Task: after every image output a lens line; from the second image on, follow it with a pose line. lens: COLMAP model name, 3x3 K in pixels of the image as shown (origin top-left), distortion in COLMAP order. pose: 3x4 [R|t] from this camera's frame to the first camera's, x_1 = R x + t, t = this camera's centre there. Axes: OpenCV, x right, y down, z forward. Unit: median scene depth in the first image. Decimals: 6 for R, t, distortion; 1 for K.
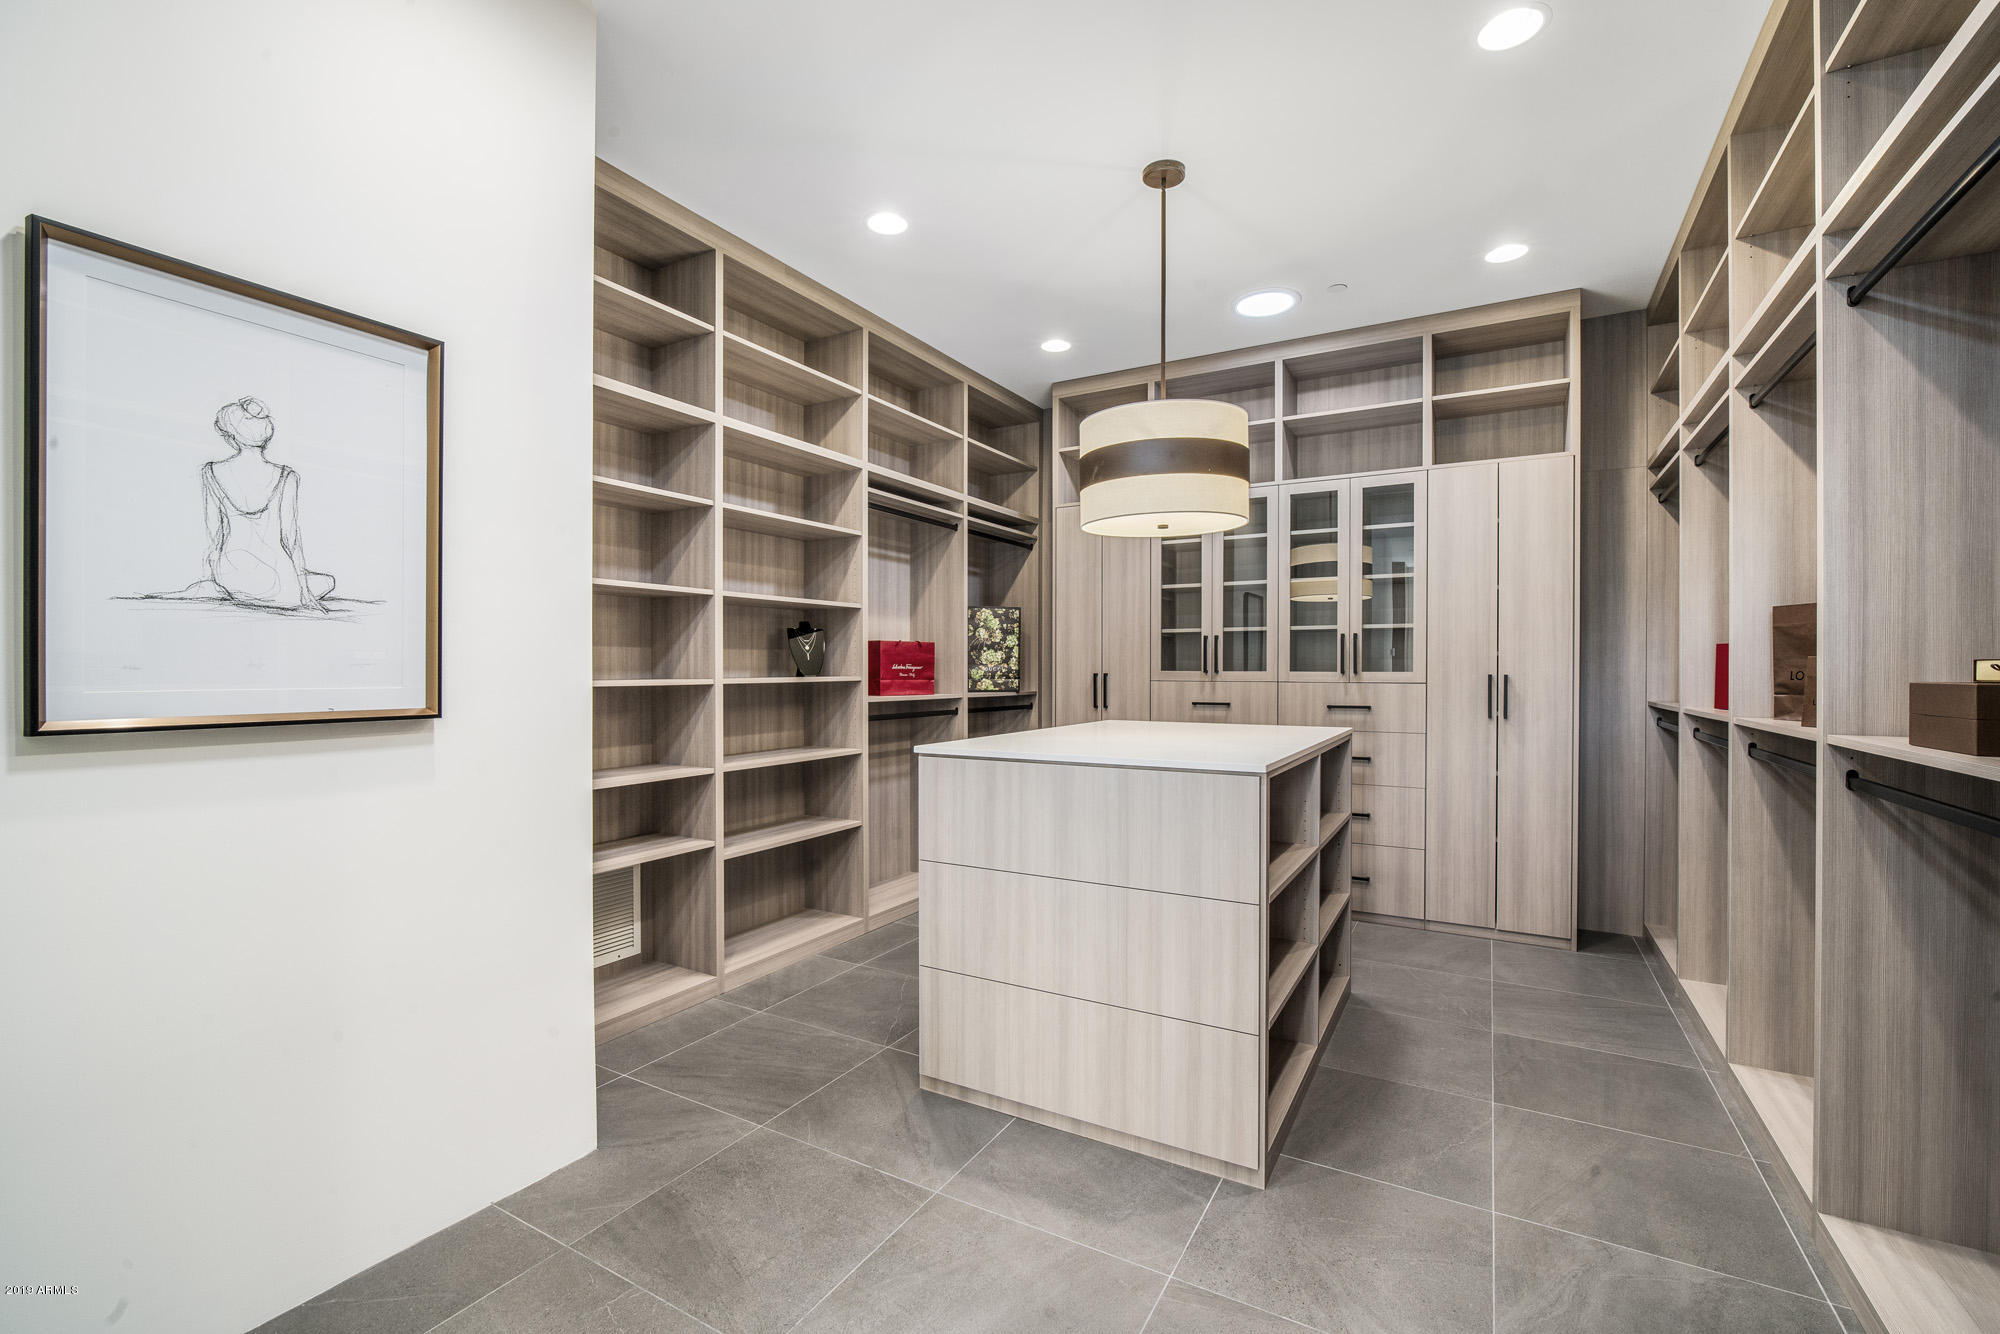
lens RADIAL K [[862.5, 0, 995.0], [0, 862.5, 669.4], [0, 0, 1]] dist [-0.001005, -0.000511]
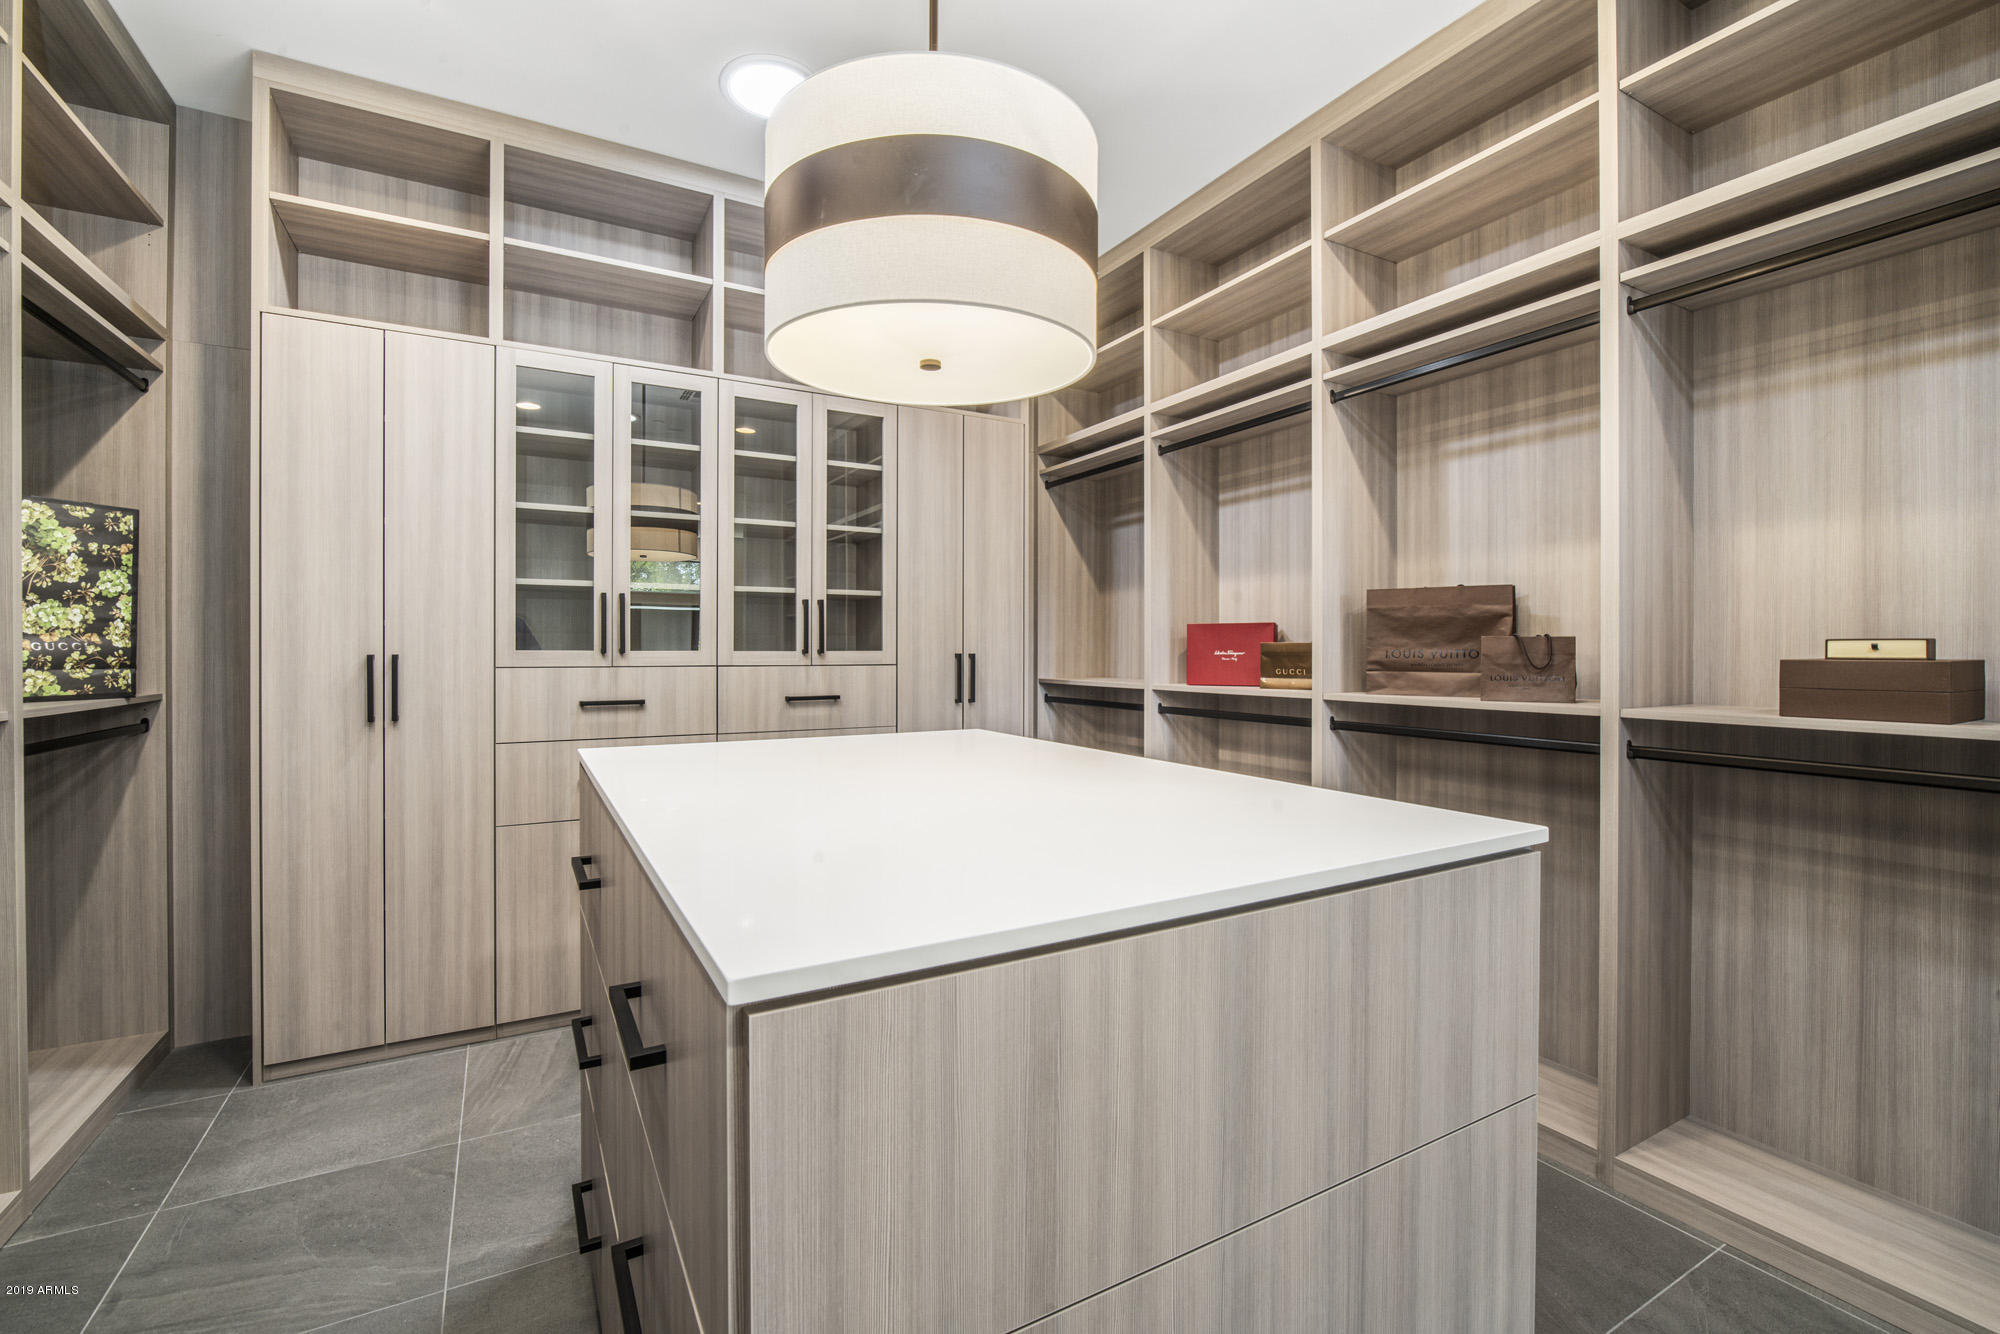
lens RADIAL K [[862.5, 0, 996.0], [0, 862.5, 649.2], [0, 0, 1]] dist [-0.001005, -0.000511]
pose [[0.518085, 0.000147, 0.855329, -0.131770], [-0.000682, 1.000000, 0.000241, 0.000674], [-0.855329, -0.000709, 0.518085, 0.409987]]
